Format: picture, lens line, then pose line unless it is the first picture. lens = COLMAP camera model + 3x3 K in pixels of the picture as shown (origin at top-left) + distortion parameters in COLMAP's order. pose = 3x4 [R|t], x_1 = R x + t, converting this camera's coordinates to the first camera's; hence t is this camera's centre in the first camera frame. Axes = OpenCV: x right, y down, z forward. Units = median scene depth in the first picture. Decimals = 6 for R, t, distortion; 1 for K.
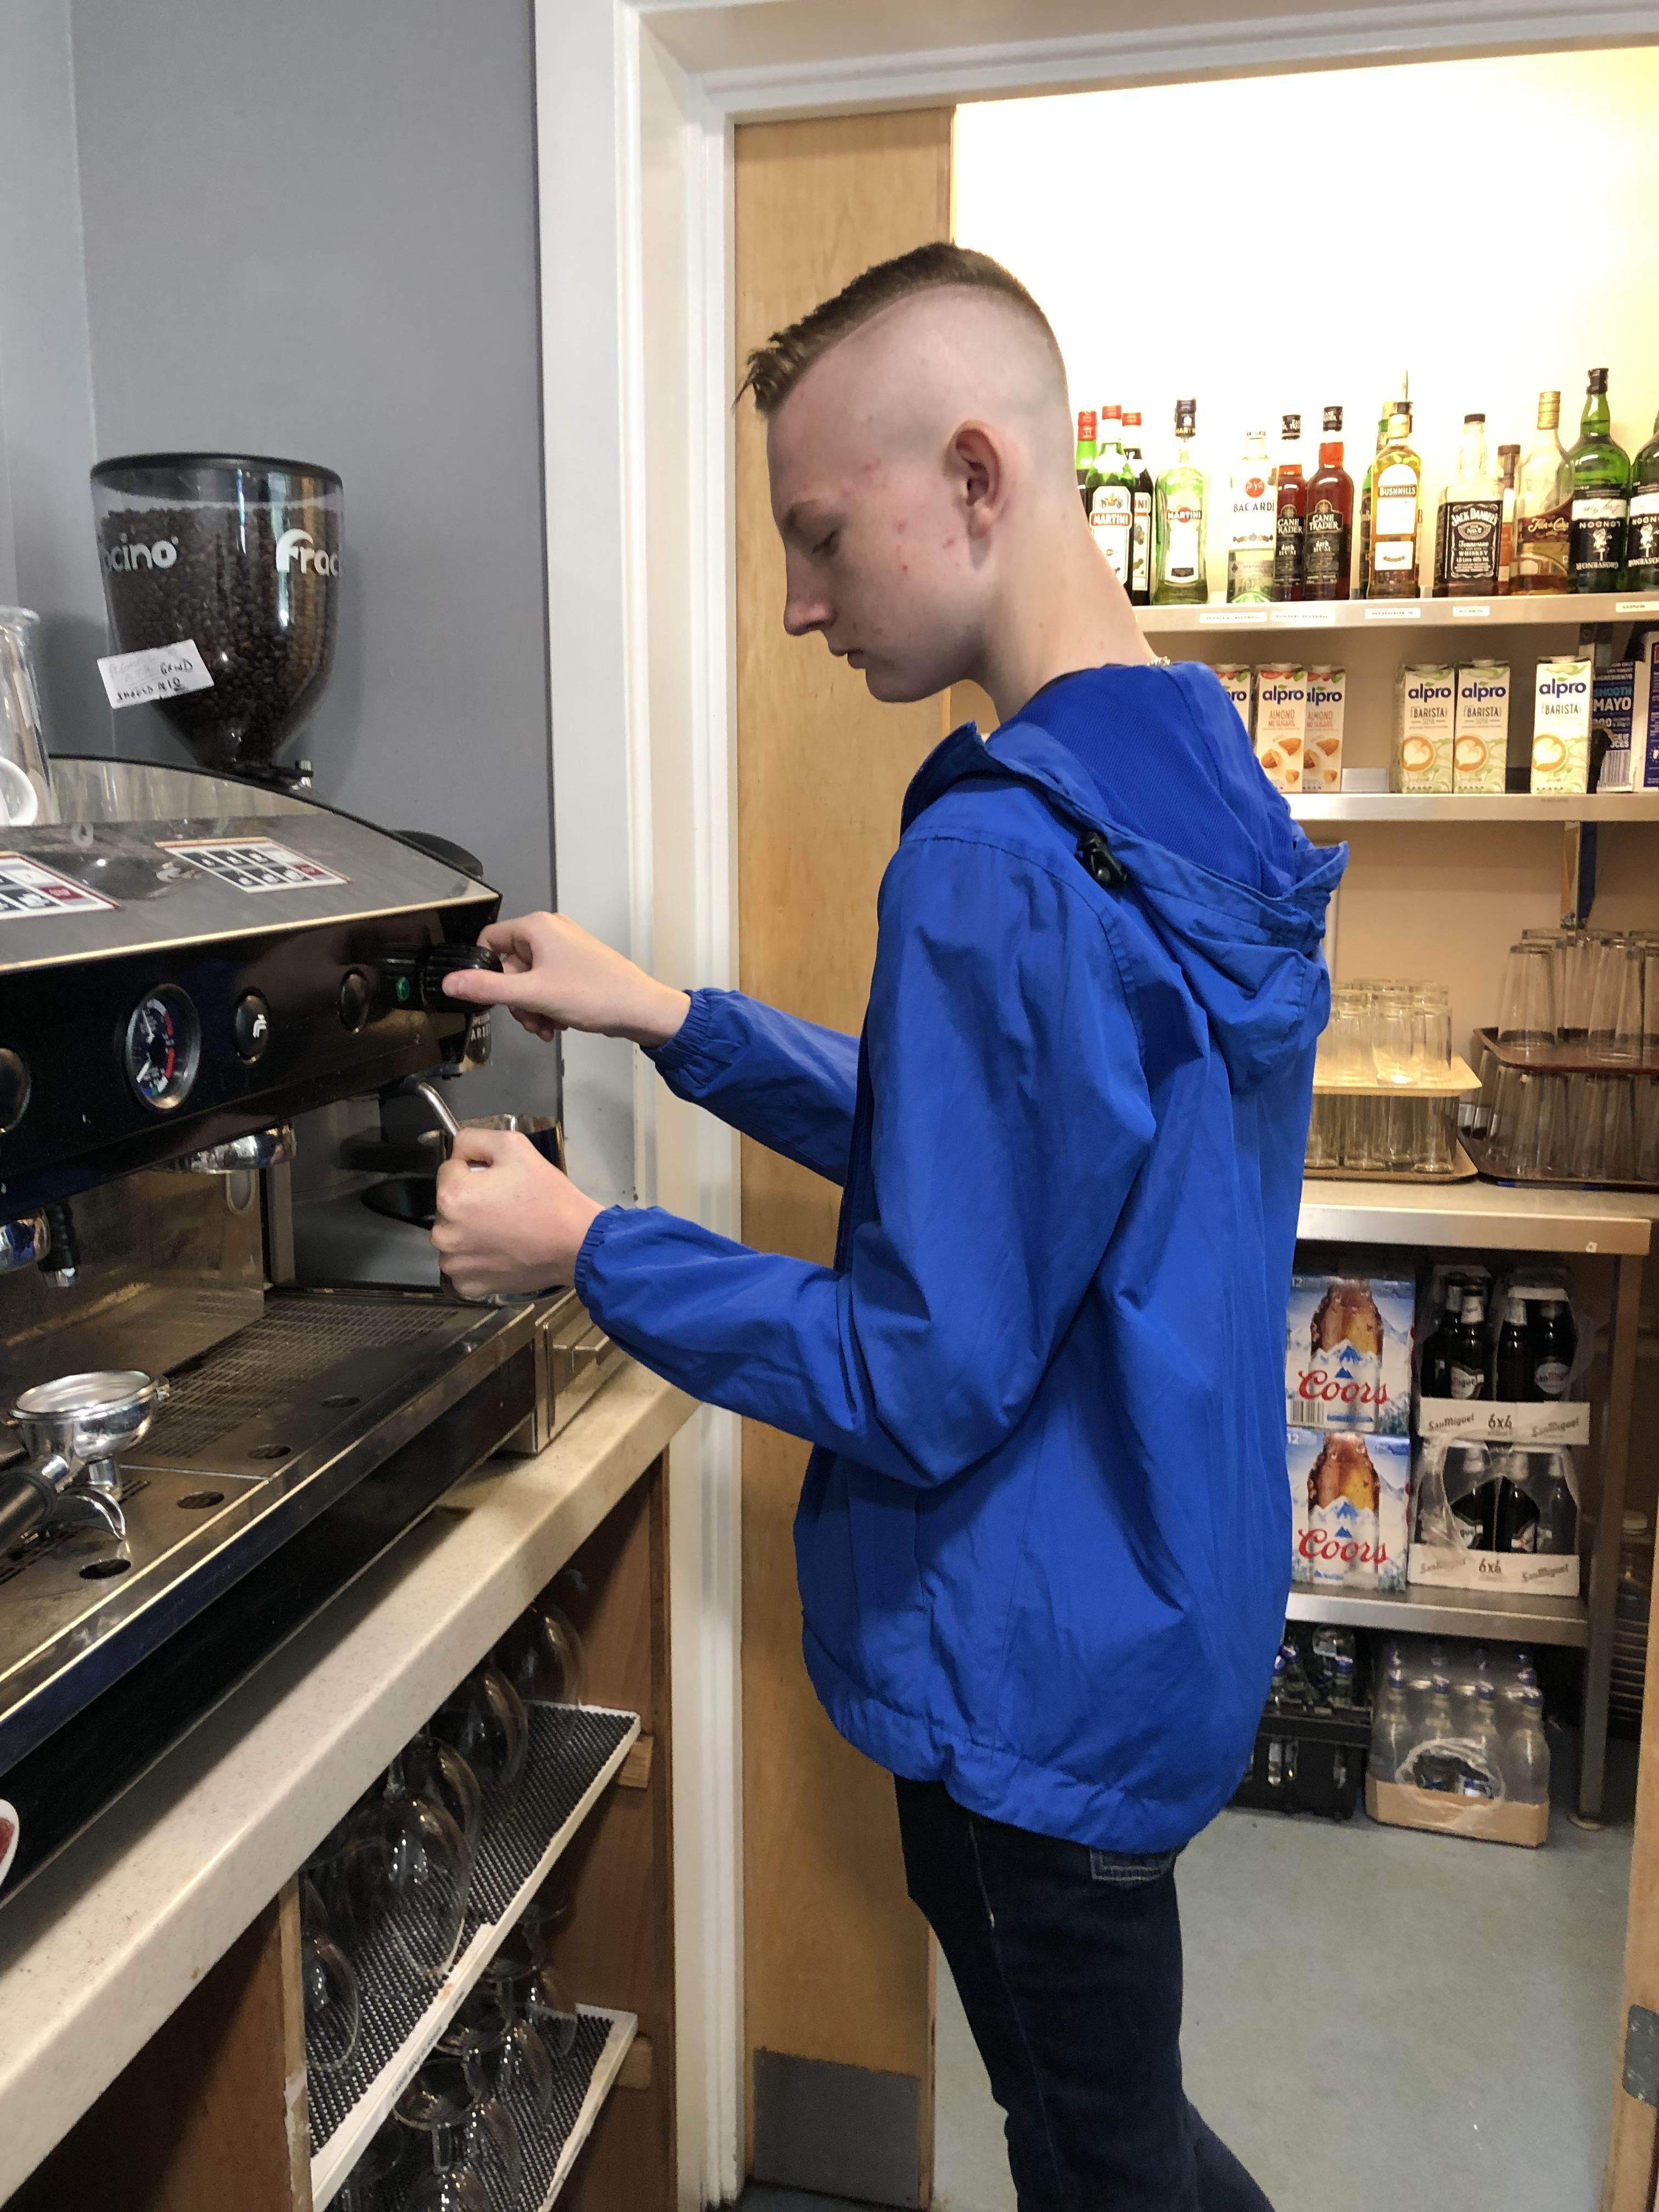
lens RADIAL K [[1831.7, 0, 832.4], [0, 1831.7, 1105.0], [0, 0, 1]] dist [0.009849, -0.022155]
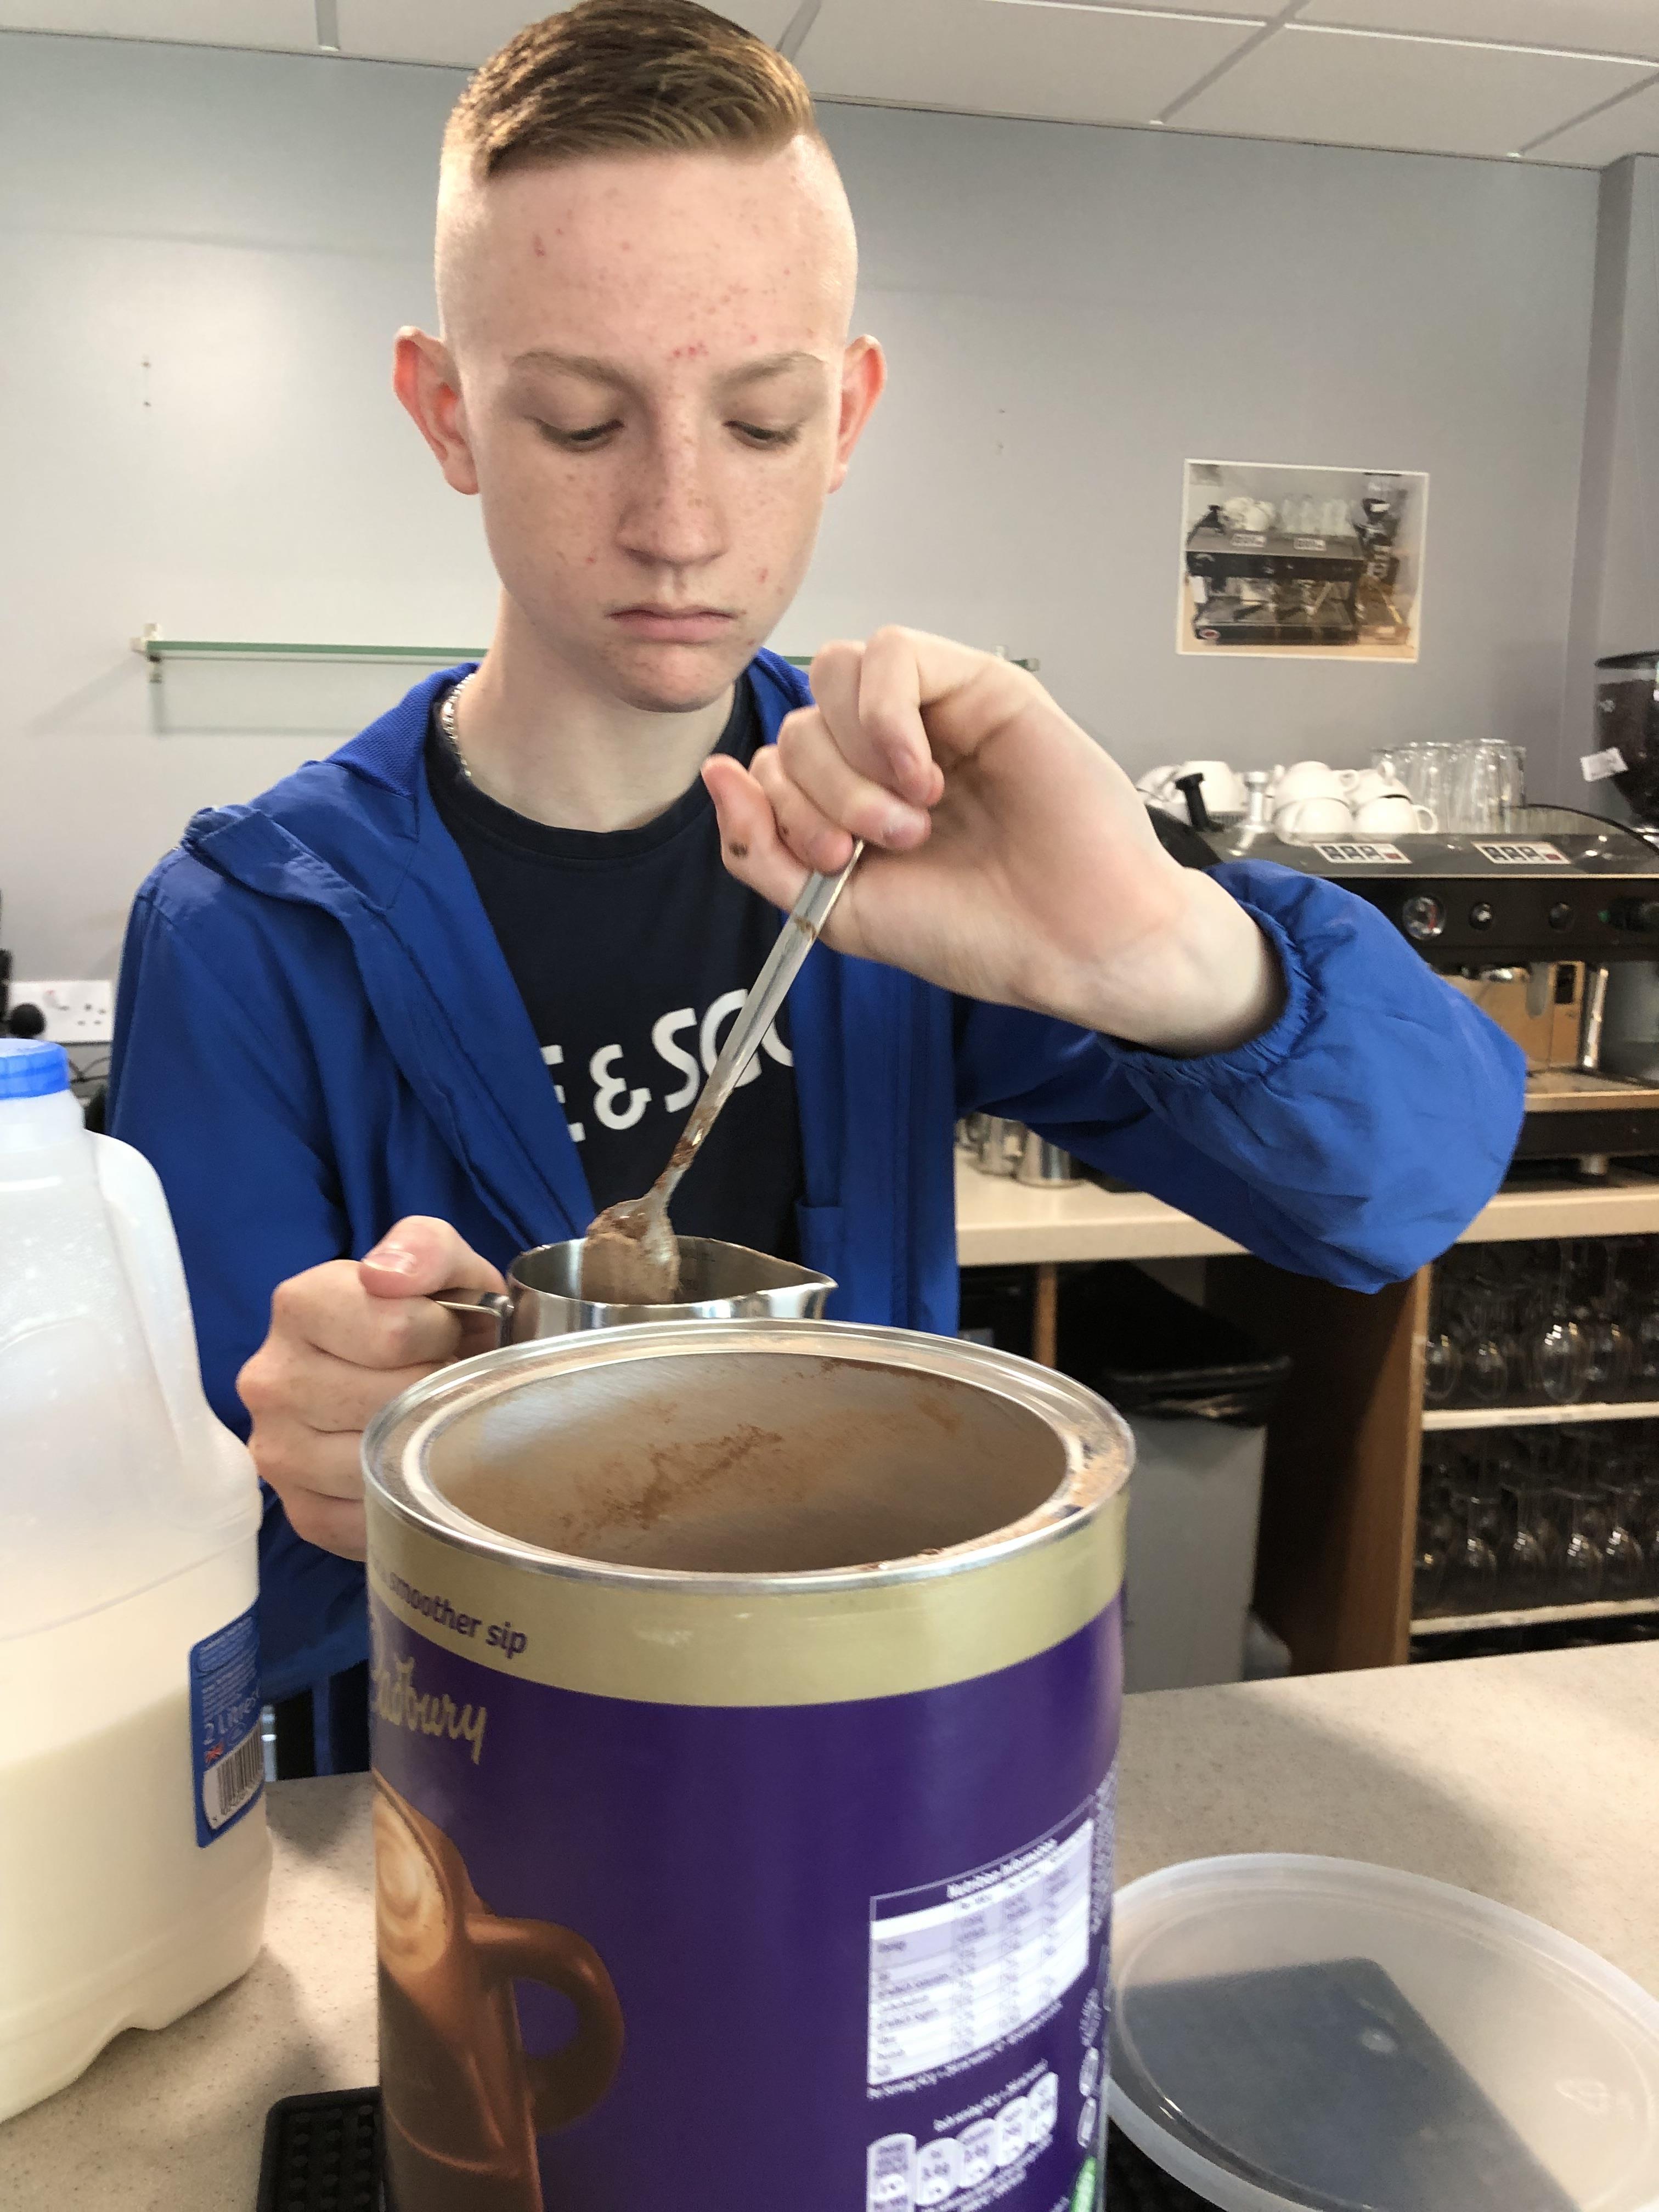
lens RADIAL K [[1831.7, 0, 815.9], [0, 1831.7, 1101.6], [0, 0, 1]] dist [0.009849, -0.022155]
pose [[0.435324, 0.148698, -0.887909, 0.580029], [-0.163081, 0.982973, 0.084663, 0.052074], [0.885380, 0.107946, 0.452162, -0.333132]]
